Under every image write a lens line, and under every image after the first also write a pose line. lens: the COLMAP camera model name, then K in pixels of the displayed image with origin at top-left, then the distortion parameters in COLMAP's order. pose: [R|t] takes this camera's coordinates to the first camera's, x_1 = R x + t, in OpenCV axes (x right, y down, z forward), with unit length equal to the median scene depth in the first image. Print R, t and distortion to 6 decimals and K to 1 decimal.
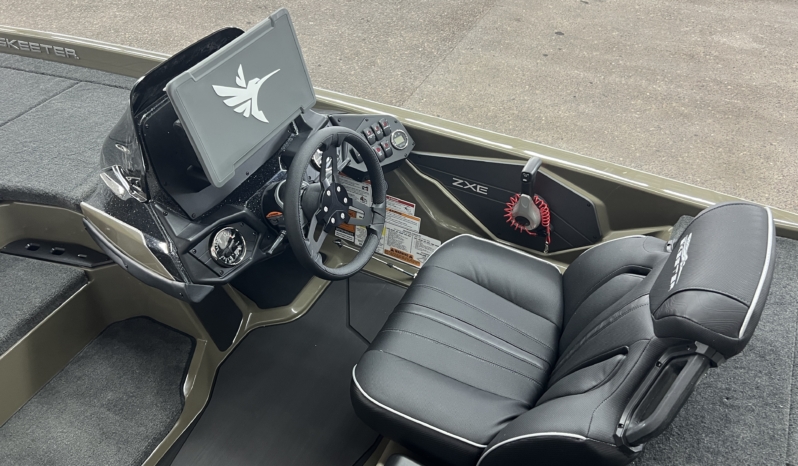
lens RADIAL K [[624.2, 0, 407.4], [0, 624.2, 238.4], [0, 0, 1]] dist [0.060332, -0.062109]
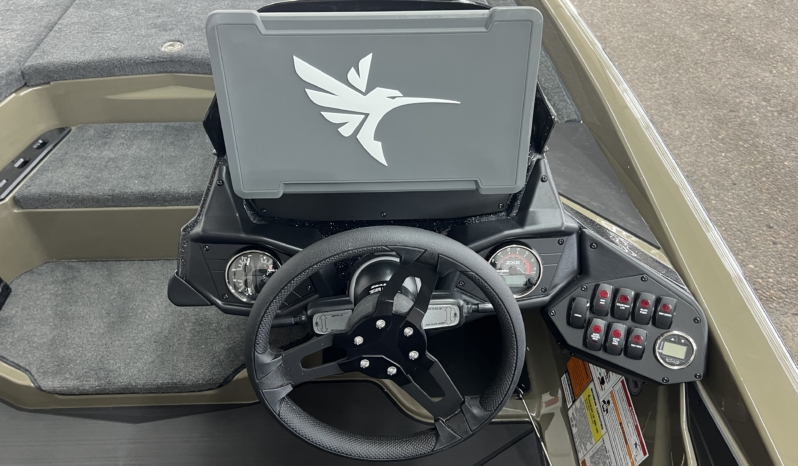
lens RADIAL K [[624.2, 0, 403.1], [0, 624.2, 234.8], [0, 0, 1]] dist [0.060332, -0.062109]
pose [[0.479074, 0.621476, -0.619884, 0.149497], [-0.608949, 0.743932, 0.275219, -0.249994], [0.632194, 0.245627, 0.734845, 0.492700]]
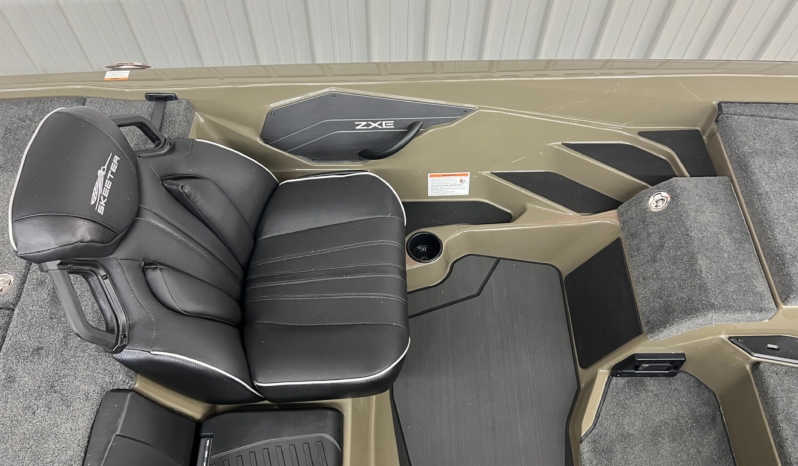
lens RADIAL K [[624.2, 0, 404.4], [0, 624.2, 239.7], [0, 0, 1]] dist [0.060332, -0.062109]
pose [[-0.888539, 0.399446, -0.225702, -0.123556], [-0.302072, -0.139057, 0.943088, -0.382136], [0.345328, 0.906149, 0.244219, 0.231712]]
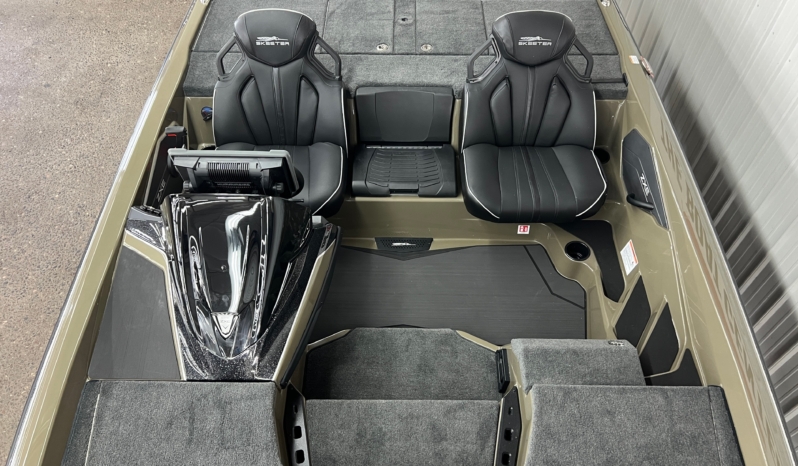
lens RADIAL K [[624.2, 0, 401.7], [0, 624.2, 231.3], [0, 0, 1]] dist [0.060332, -0.062109]
pose [[-0.440277, -0.689978, 0.574532, -1.123609], [0.617179, 0.232176, 0.751788, -0.875388], [-0.652109, 0.685584, 0.323618, 0.264474]]
